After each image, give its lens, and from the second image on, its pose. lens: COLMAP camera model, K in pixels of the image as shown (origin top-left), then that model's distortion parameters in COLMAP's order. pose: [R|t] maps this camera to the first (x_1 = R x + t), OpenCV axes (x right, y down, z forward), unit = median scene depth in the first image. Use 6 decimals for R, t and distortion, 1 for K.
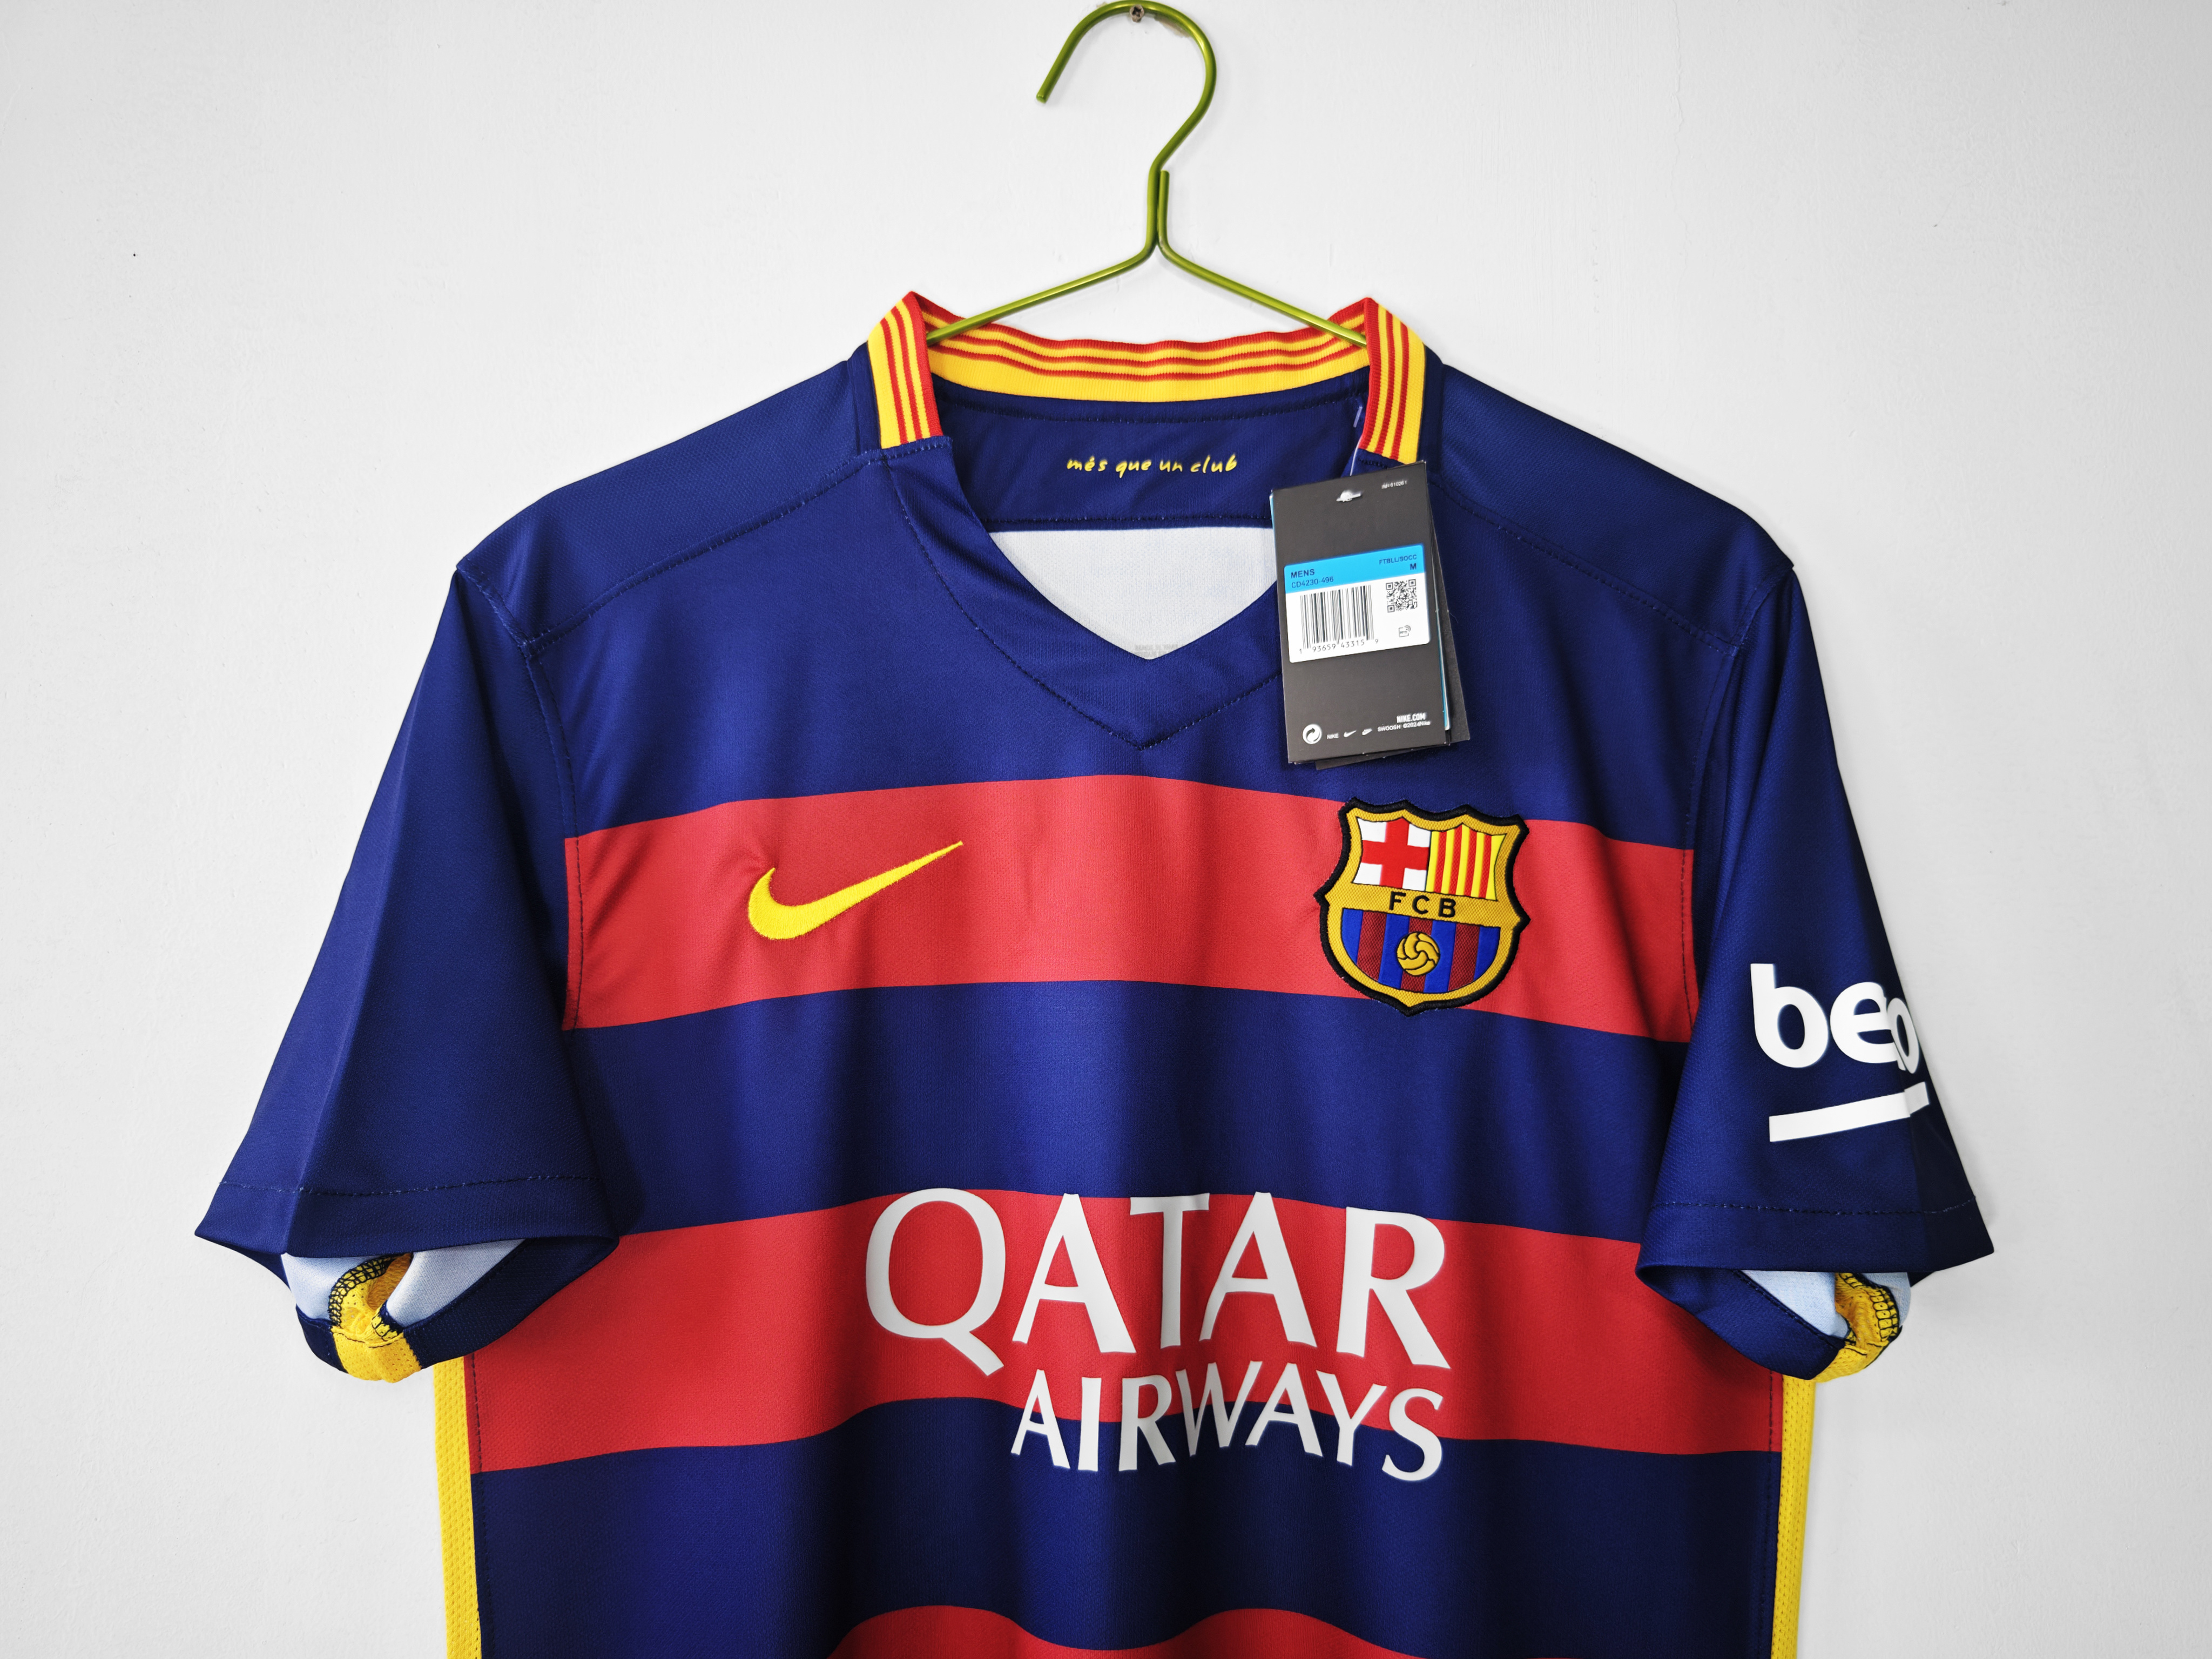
lens RADIAL K [[1687.3, 0, 1107.6], [0, 1687.3, 834.8], [0, 0, 1]] dist [0.010819, 0.004157]
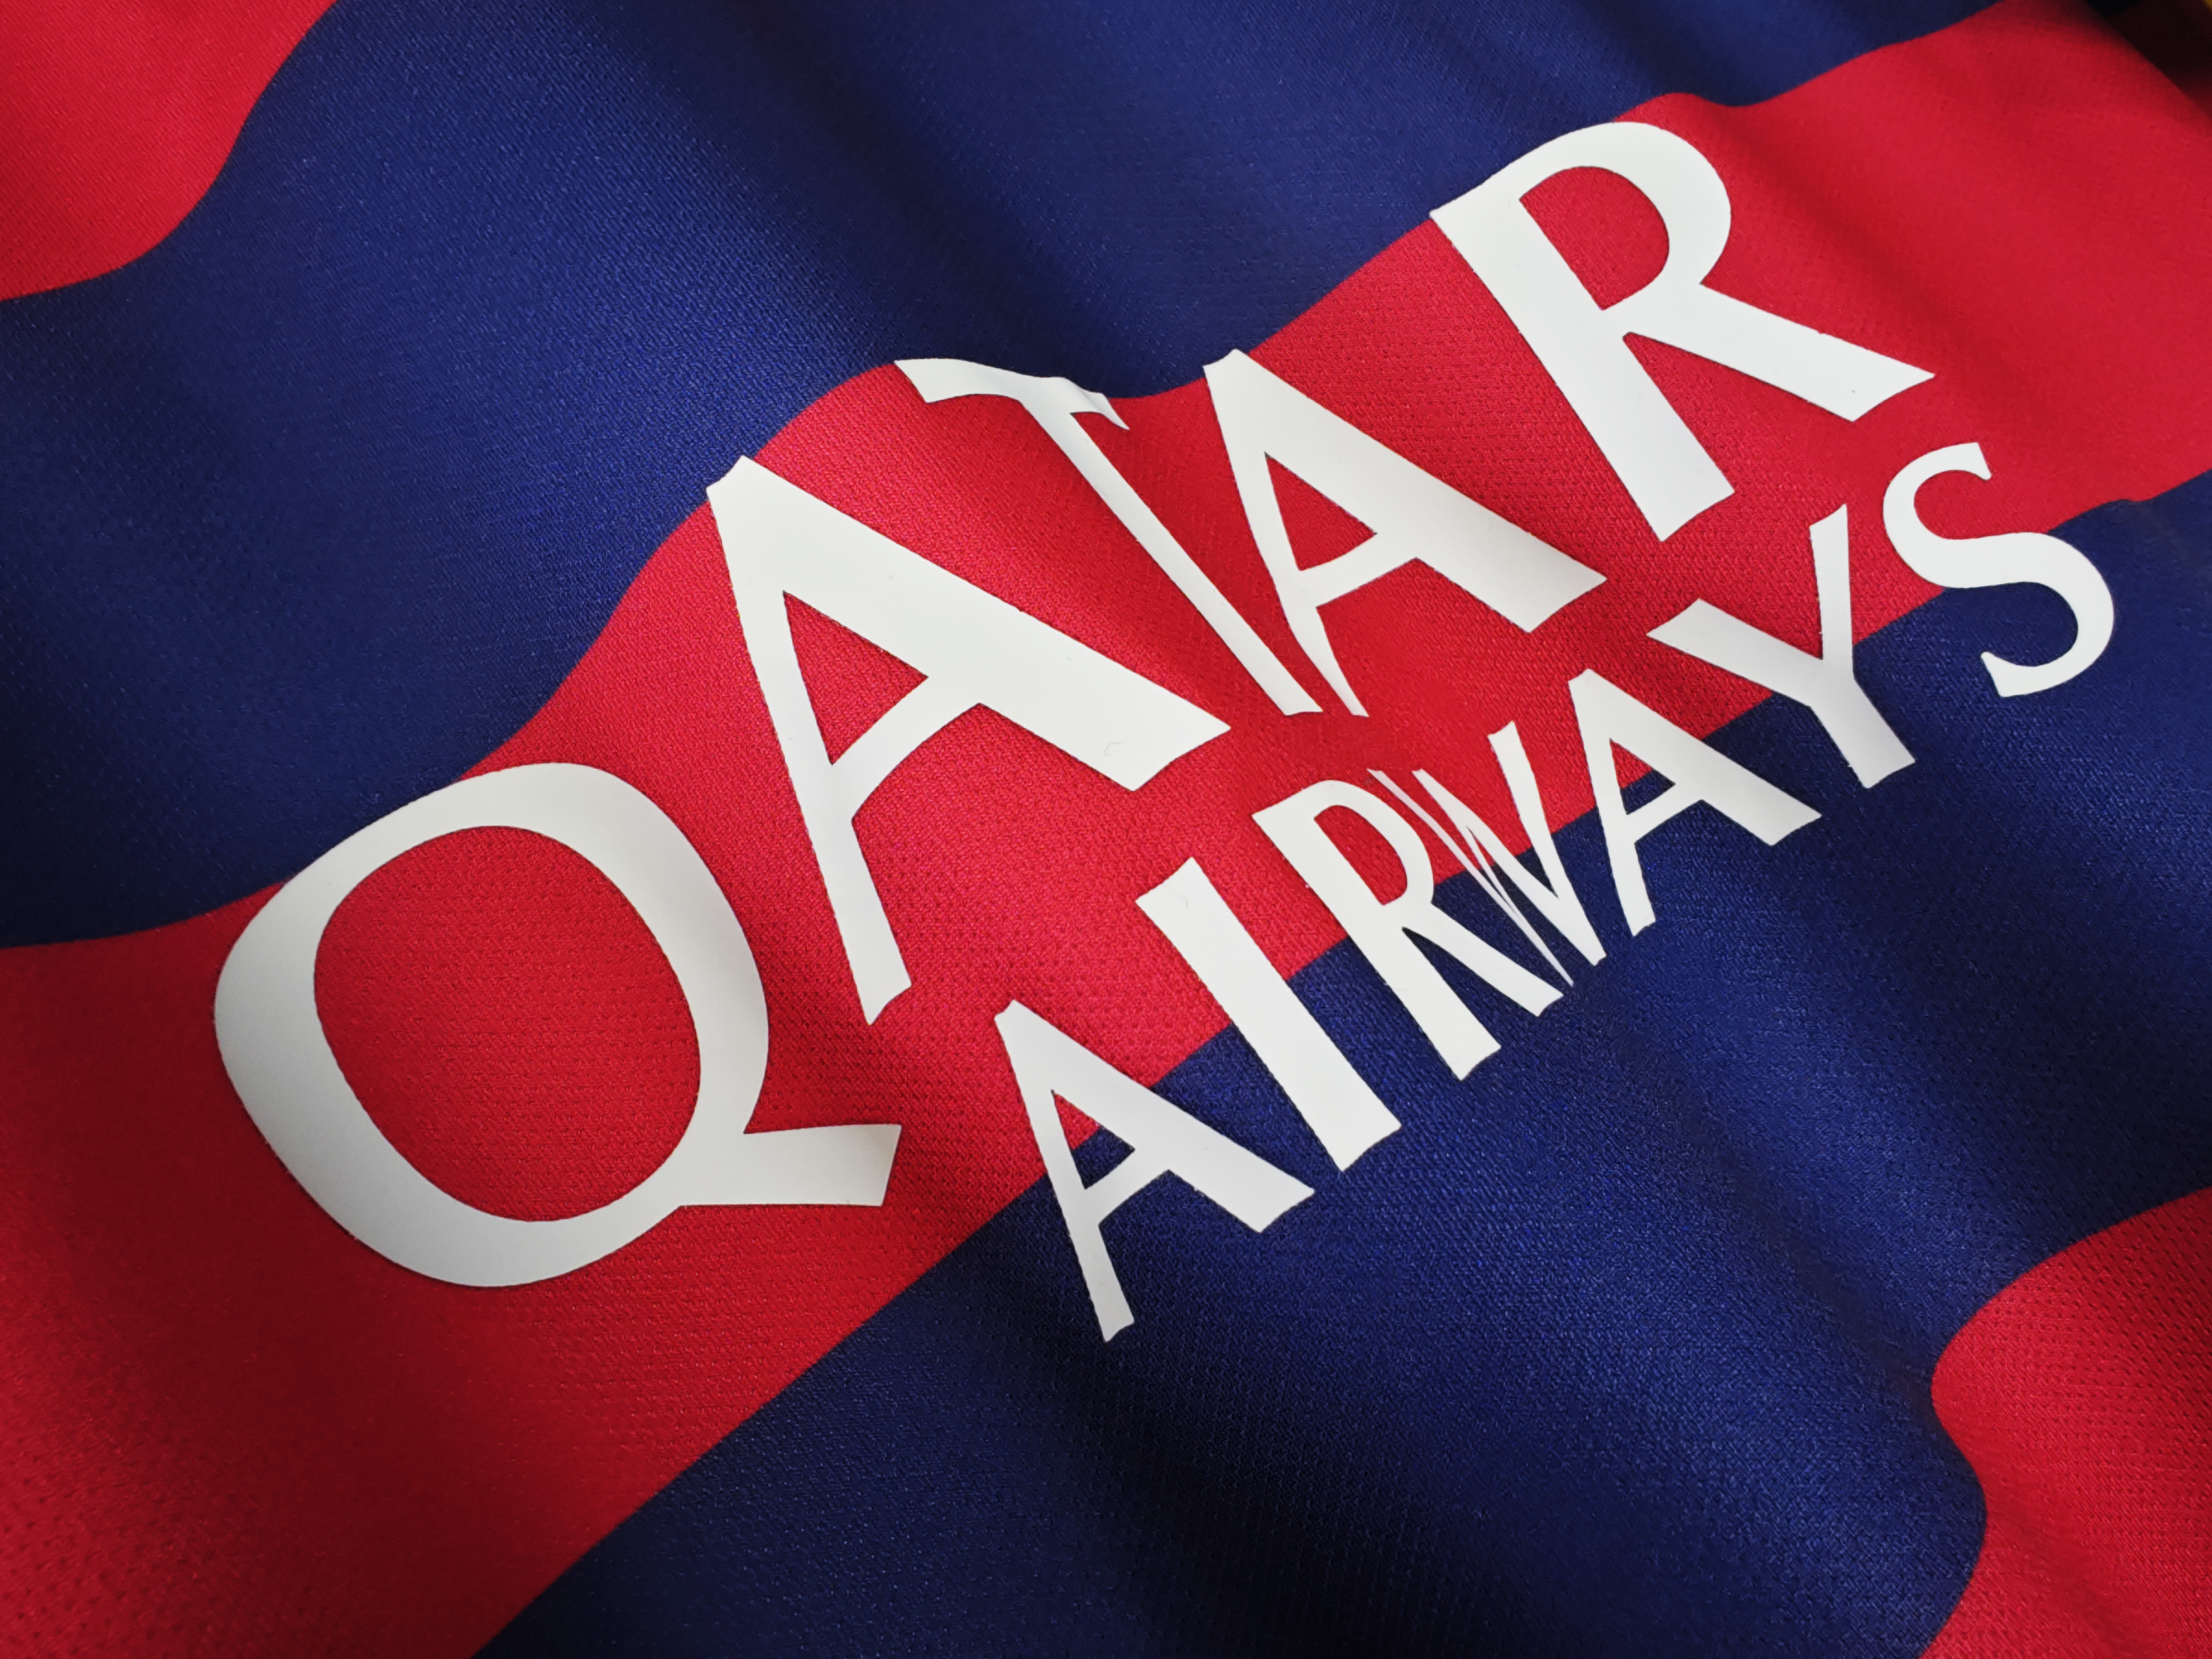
lens RADIAL K [[1687.3, 0, 1027.8], [0, 1687.3, 819.8], [0, 0, 1]] dist [0.010819, 0.004157]
pose [[0.786706, -0.585596, 0.195376, -0.068900], [0.606912, 0.791568, -0.071260, 0.300354], [-0.112924, 0.174637, 0.978136, 0.693126]]
